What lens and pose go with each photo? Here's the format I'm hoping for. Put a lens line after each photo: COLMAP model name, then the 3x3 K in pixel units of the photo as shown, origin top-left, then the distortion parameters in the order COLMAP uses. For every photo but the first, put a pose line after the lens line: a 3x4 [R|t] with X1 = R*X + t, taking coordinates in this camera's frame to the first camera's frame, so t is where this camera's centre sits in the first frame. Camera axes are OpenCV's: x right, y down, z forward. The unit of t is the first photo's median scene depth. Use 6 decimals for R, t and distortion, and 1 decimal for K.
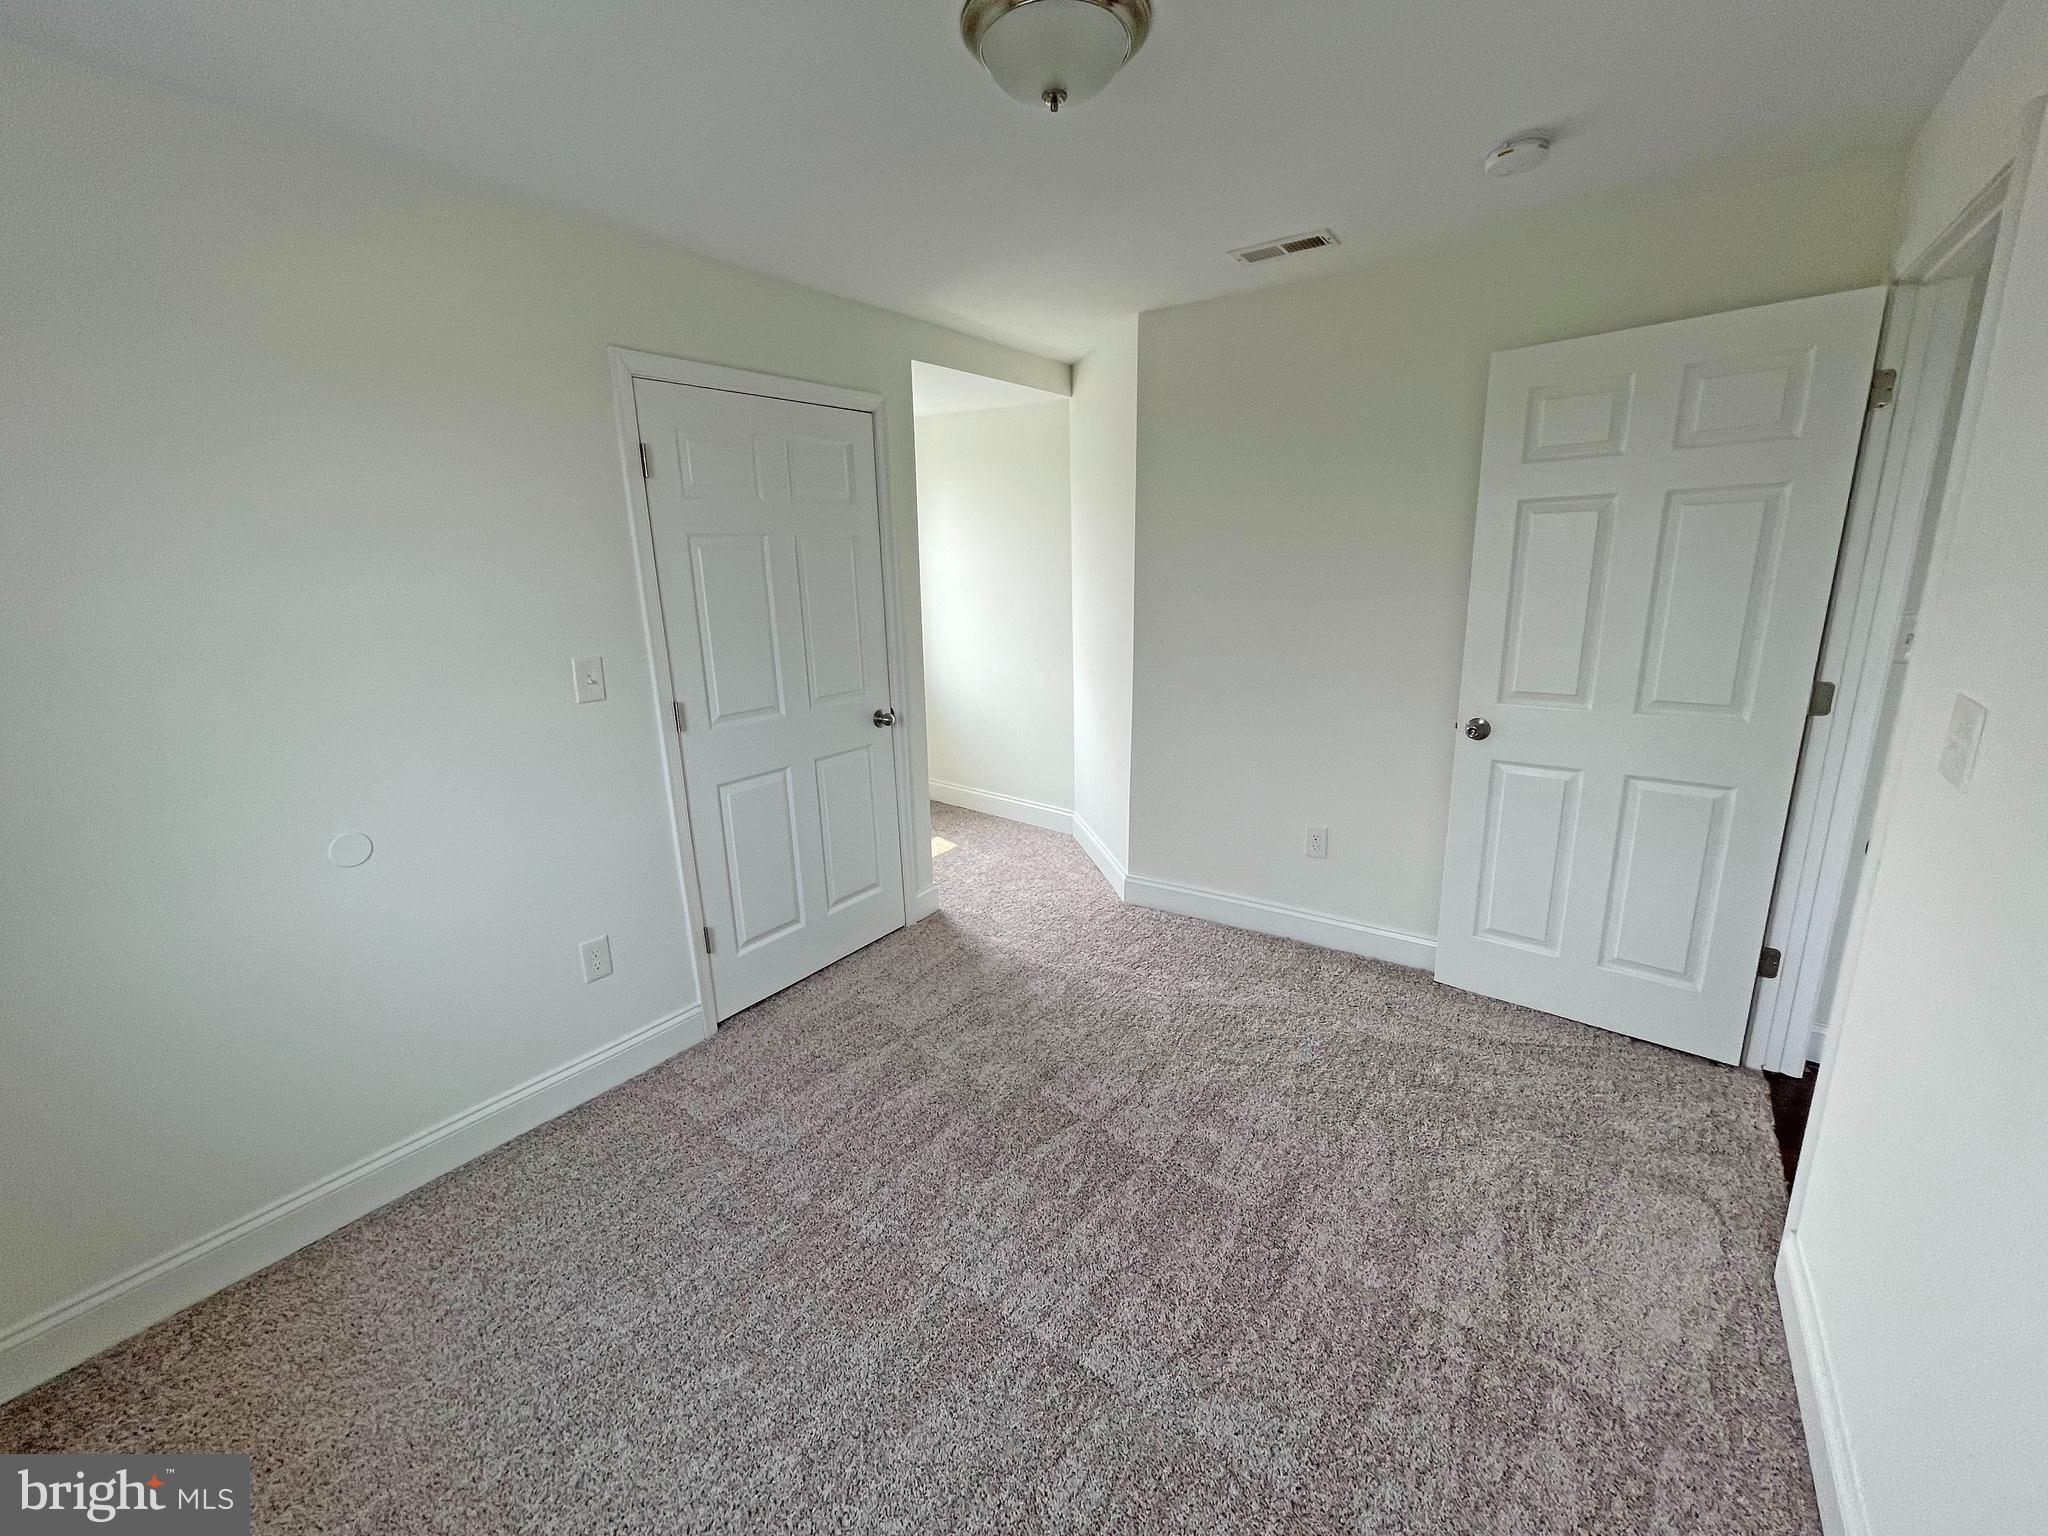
lens RADIAL K [[825.6, 0, 1022.2], [0, 825.6, 754.0], [0, 0, 1]] dist [-0.004118, 0.001793]
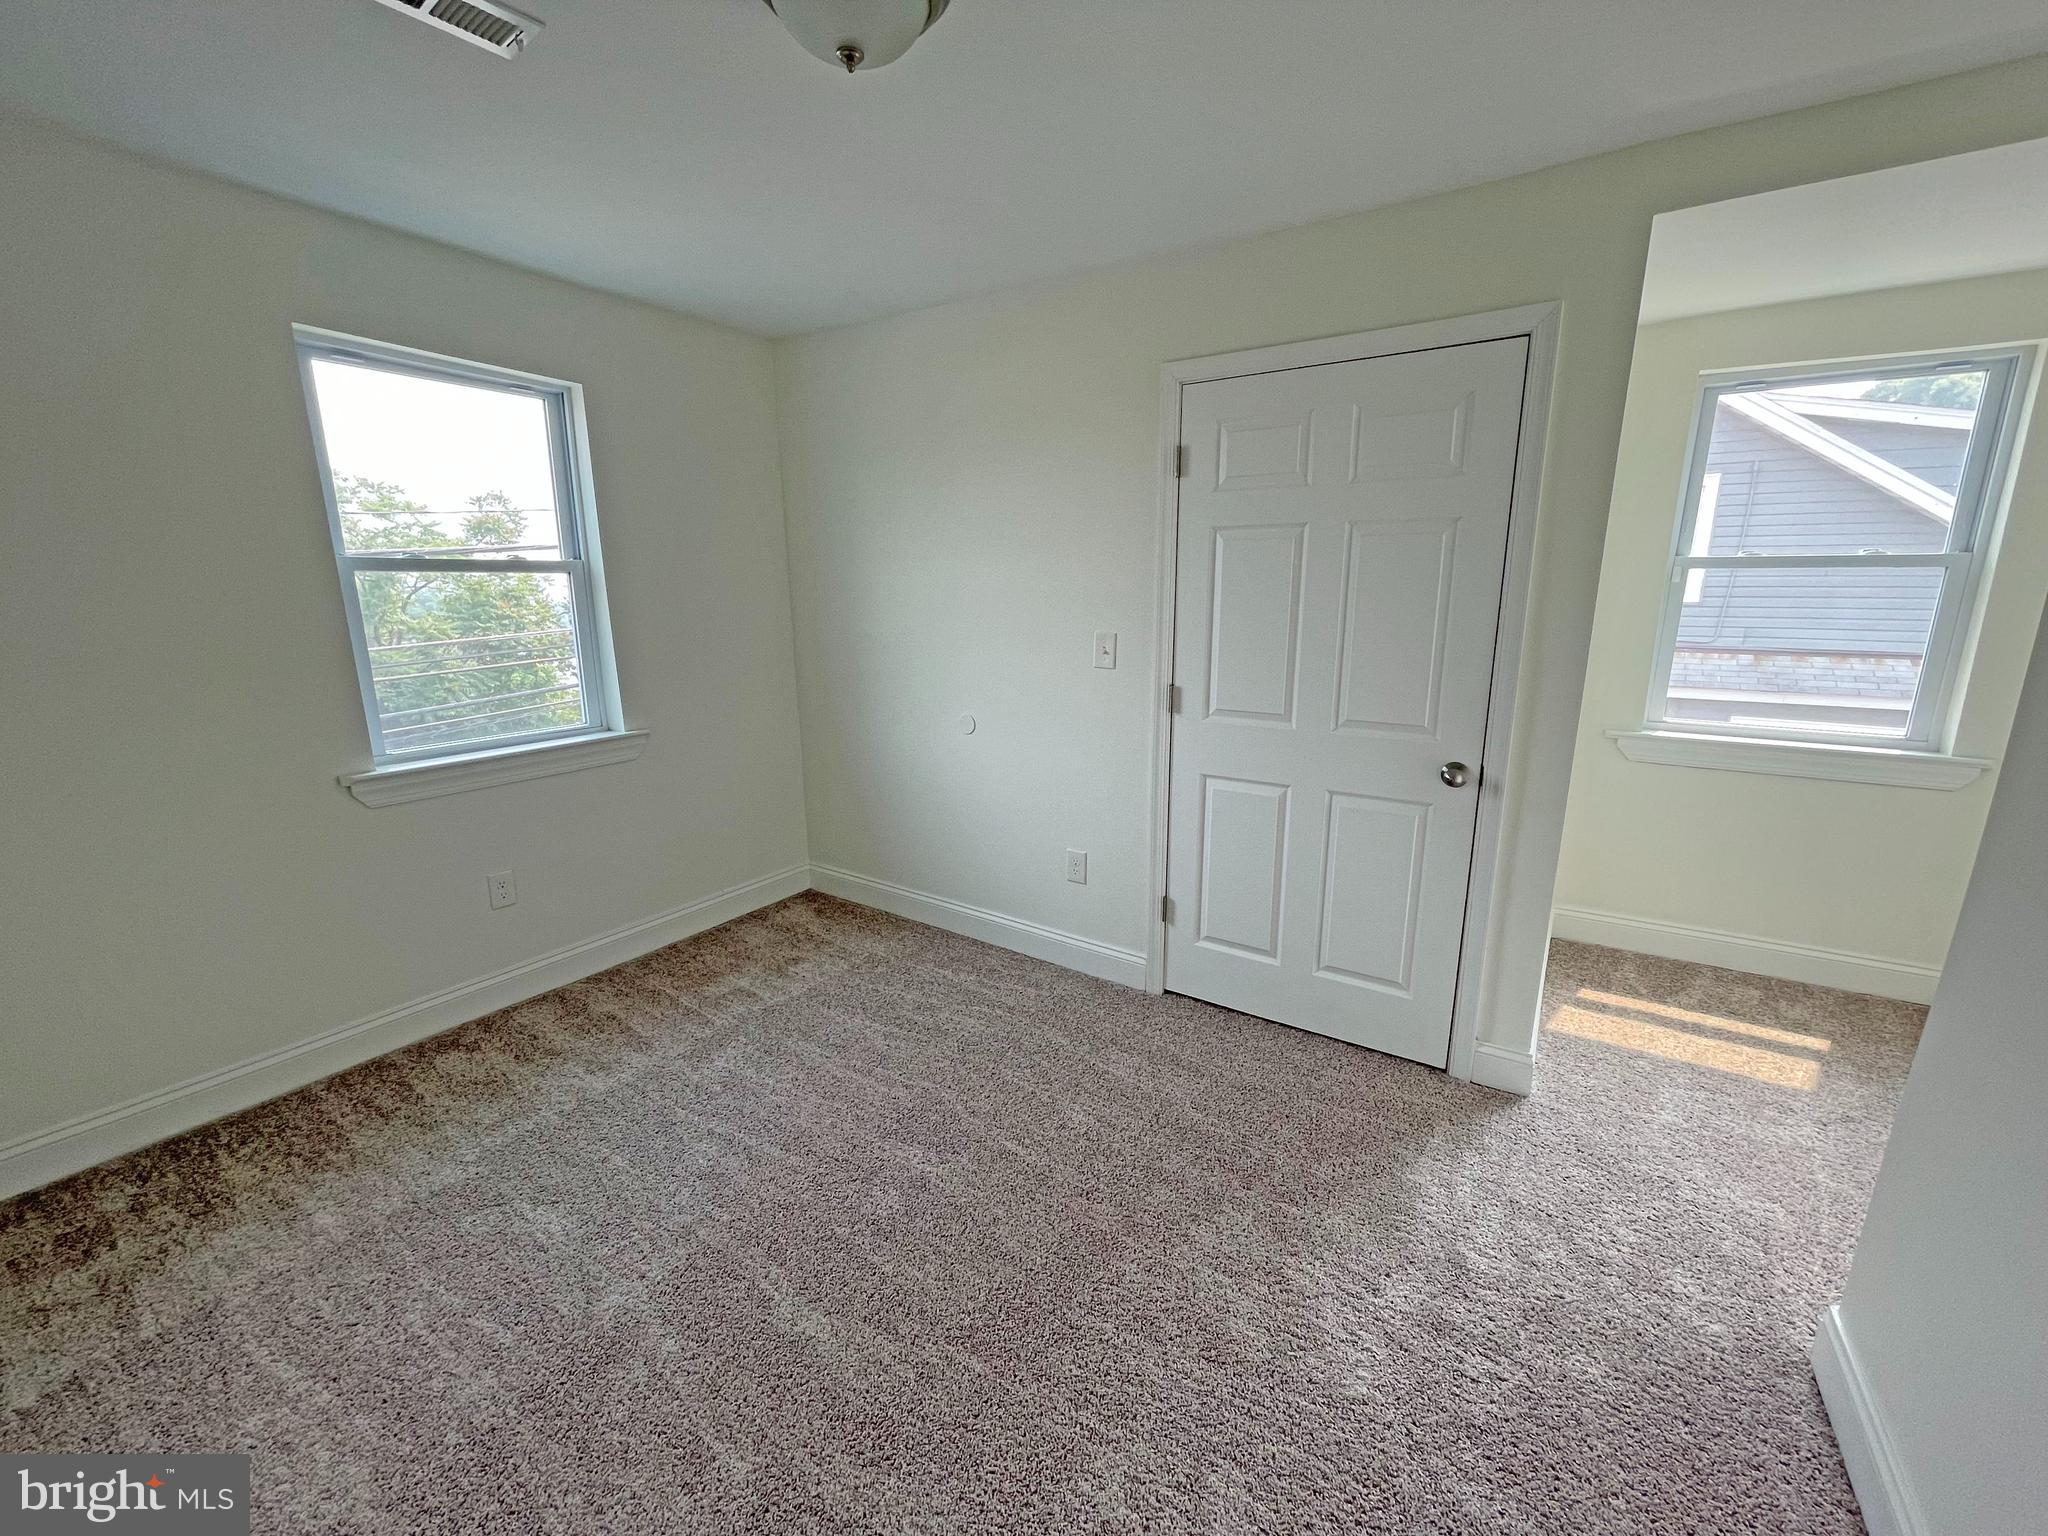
lens RADIAL K [[825.6, 0, 1023.6], [0, 825.6, 769.4], [0, 0, 1]] dist [-0.004118, 0.001793]
pose [[0.047463, 0.246082, -0.968086, 0.598716], [-0.231848, 0.945424, 0.228955, -0.148257], [0.971594, 0.213582, 0.101926, 0.668703]]
